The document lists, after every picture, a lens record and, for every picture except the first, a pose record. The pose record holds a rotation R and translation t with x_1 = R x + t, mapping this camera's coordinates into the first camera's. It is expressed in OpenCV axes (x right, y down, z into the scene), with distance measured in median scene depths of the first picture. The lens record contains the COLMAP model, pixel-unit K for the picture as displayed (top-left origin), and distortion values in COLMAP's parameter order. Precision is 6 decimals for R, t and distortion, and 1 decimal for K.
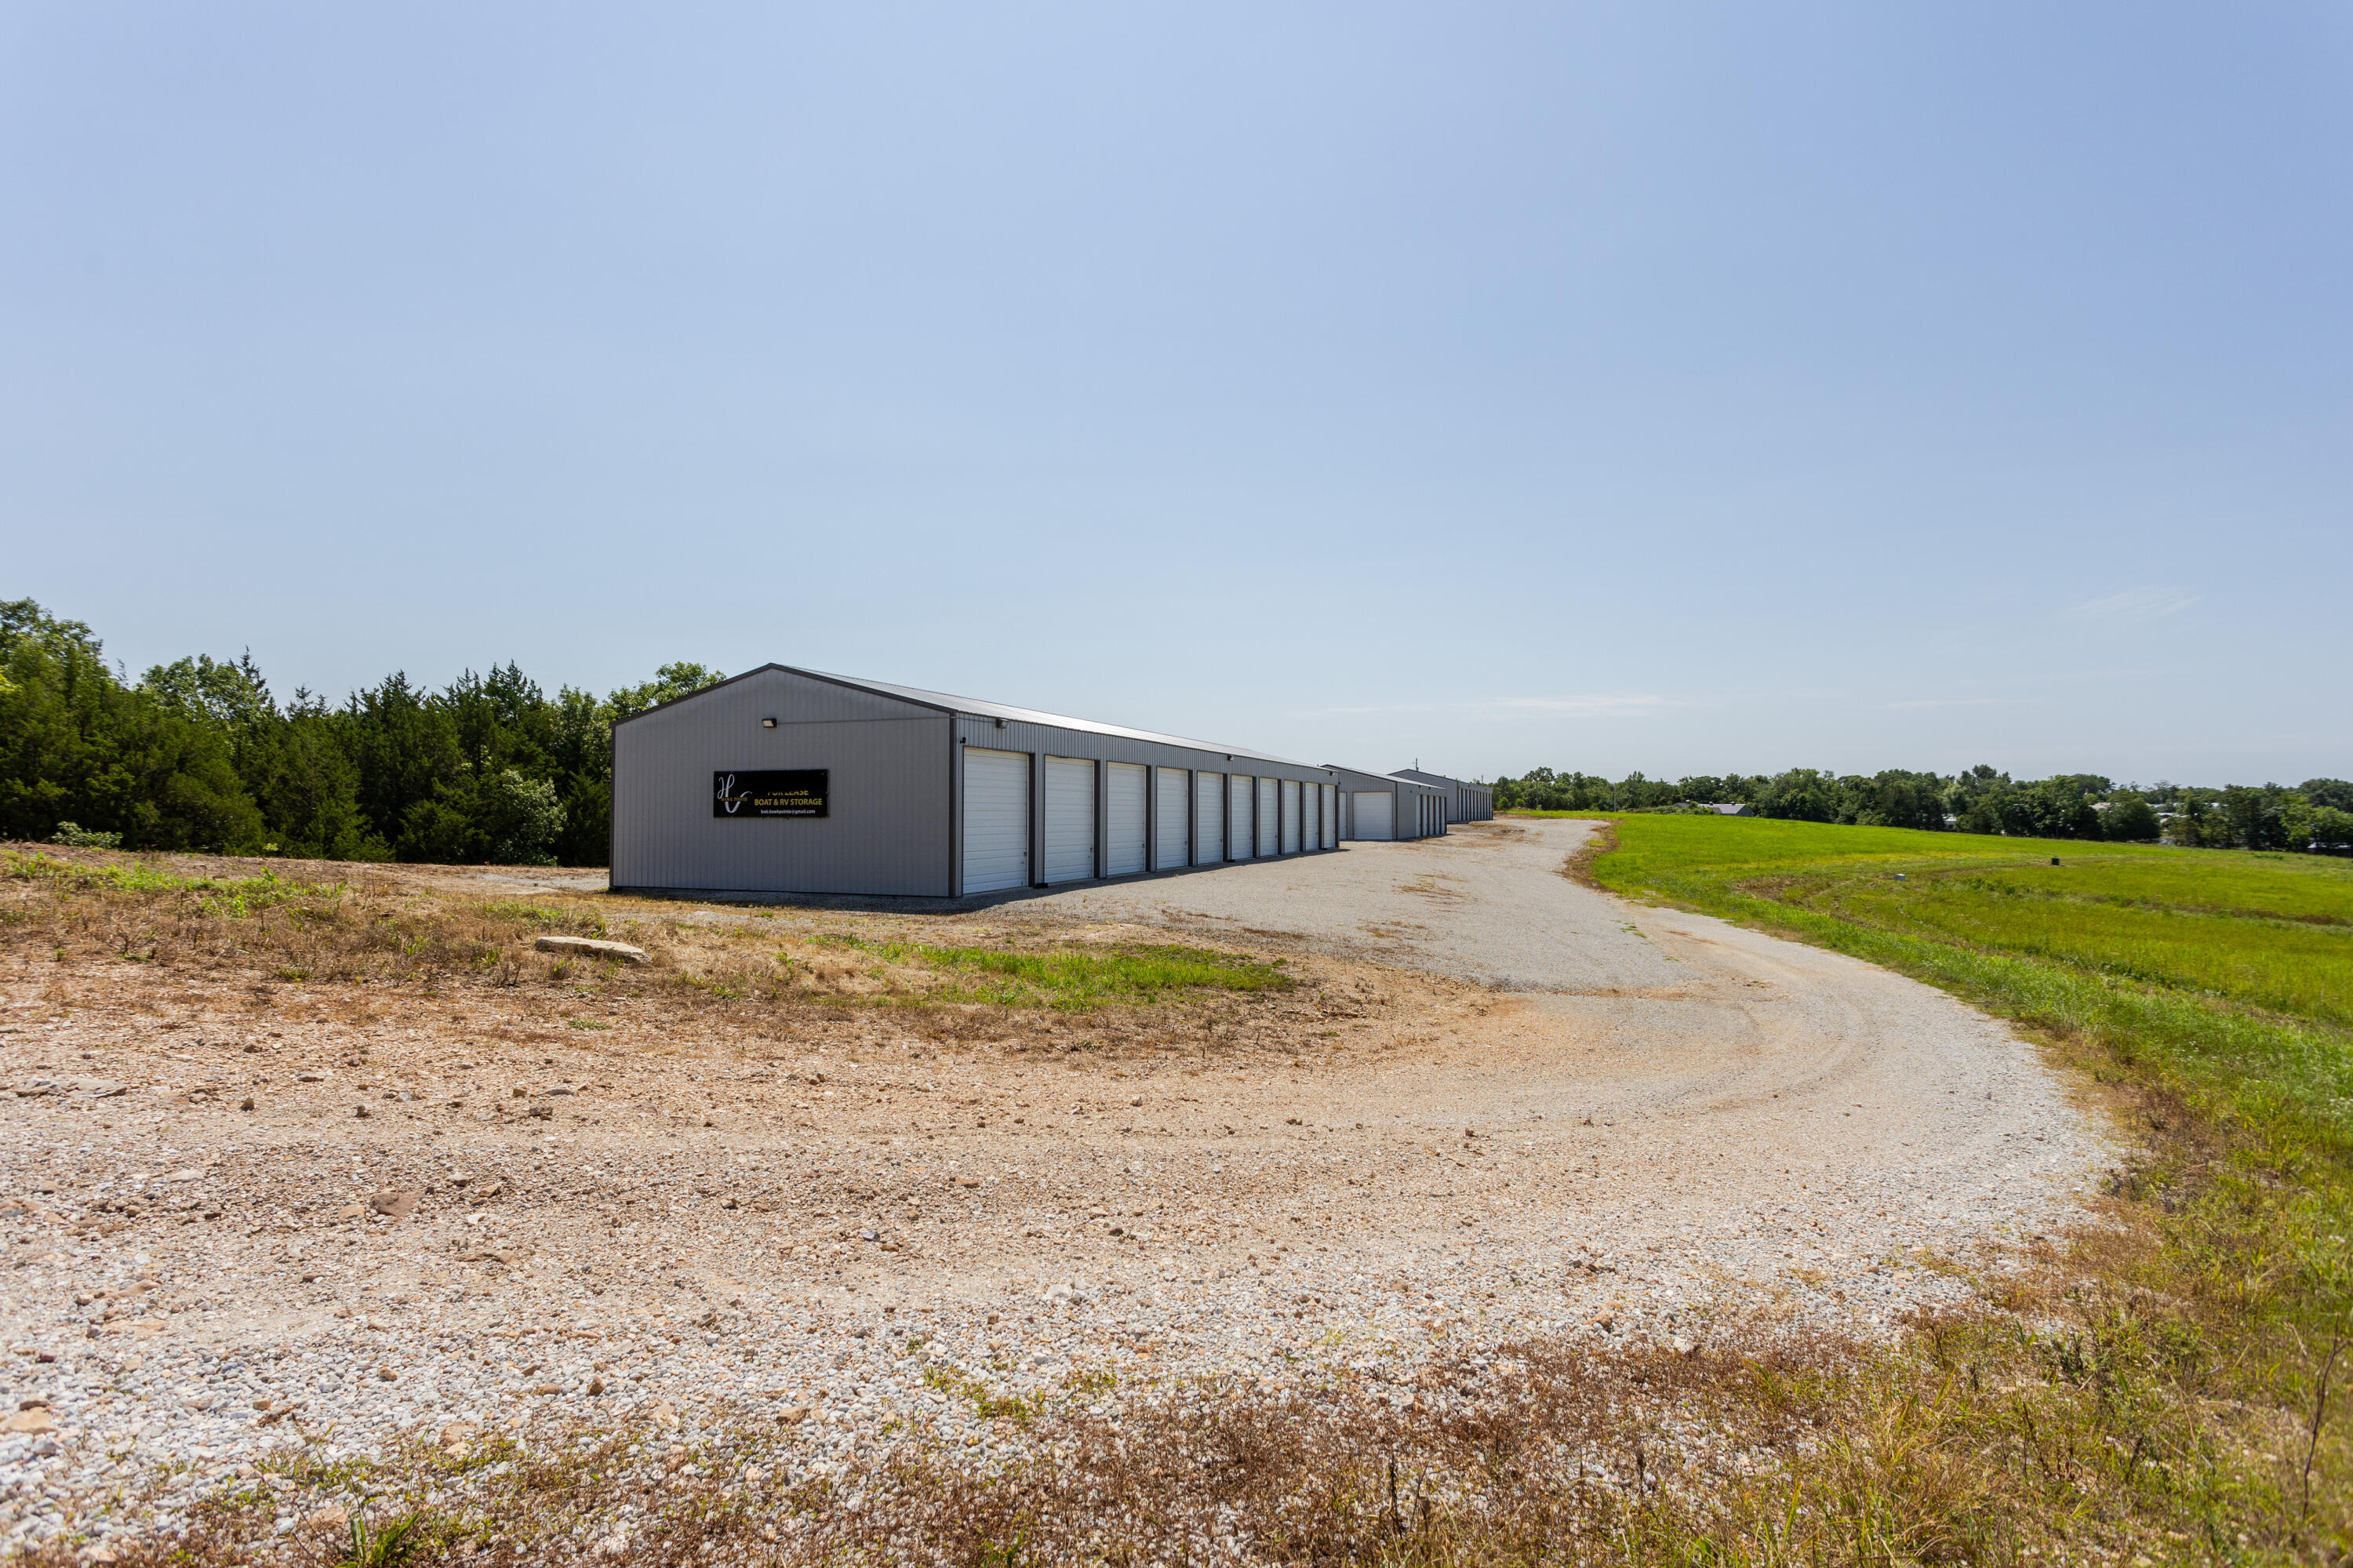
lens RADIAL K [[1116.1, 0, 1178.2], [0, 1116.1, 776.7], [0, 0, 1]] dist [0.011238, -0.000890]
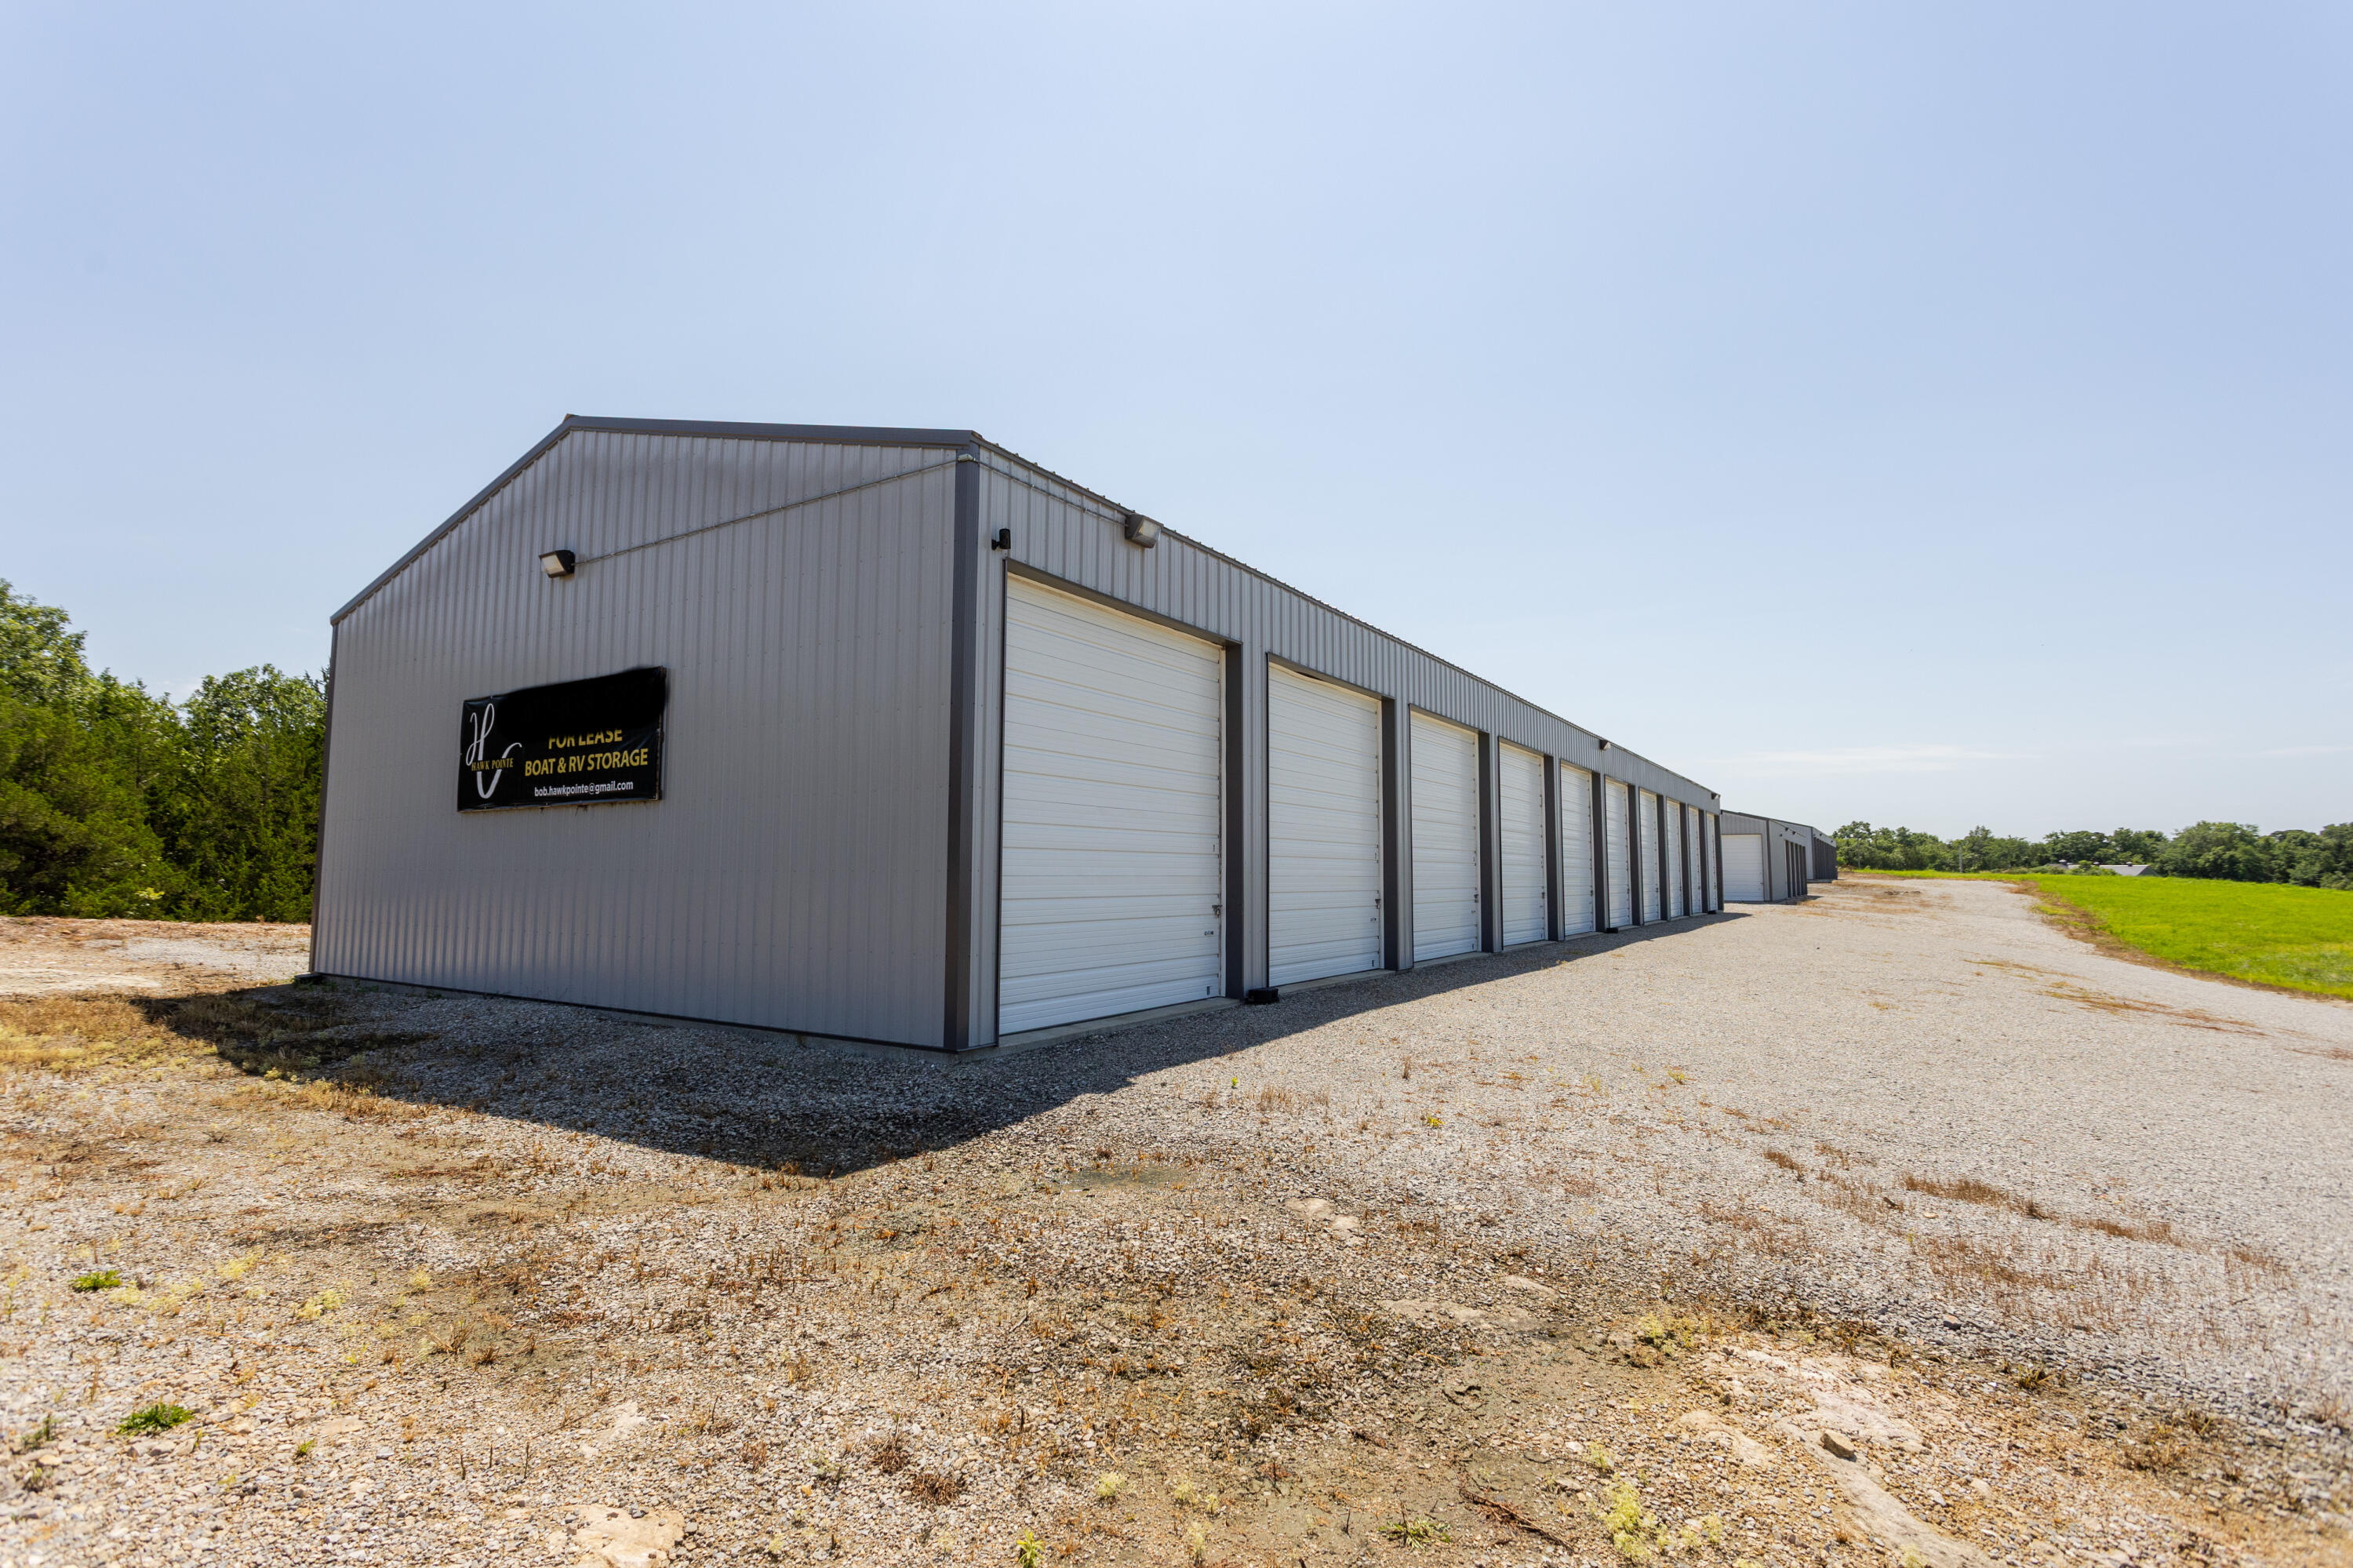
lens RADIAL K [[1116.1, 0, 1181.6], [0, 1116.1, 774.2], [0, 0, 1]] dist [0.011238, -0.000890]
pose [[0.979119, -0.015772, -0.202675, -0.051826], [0.003793, 0.998230, -0.059358, 0.033017], [0.203252, 0.057350, 0.977445, 0.452602]]
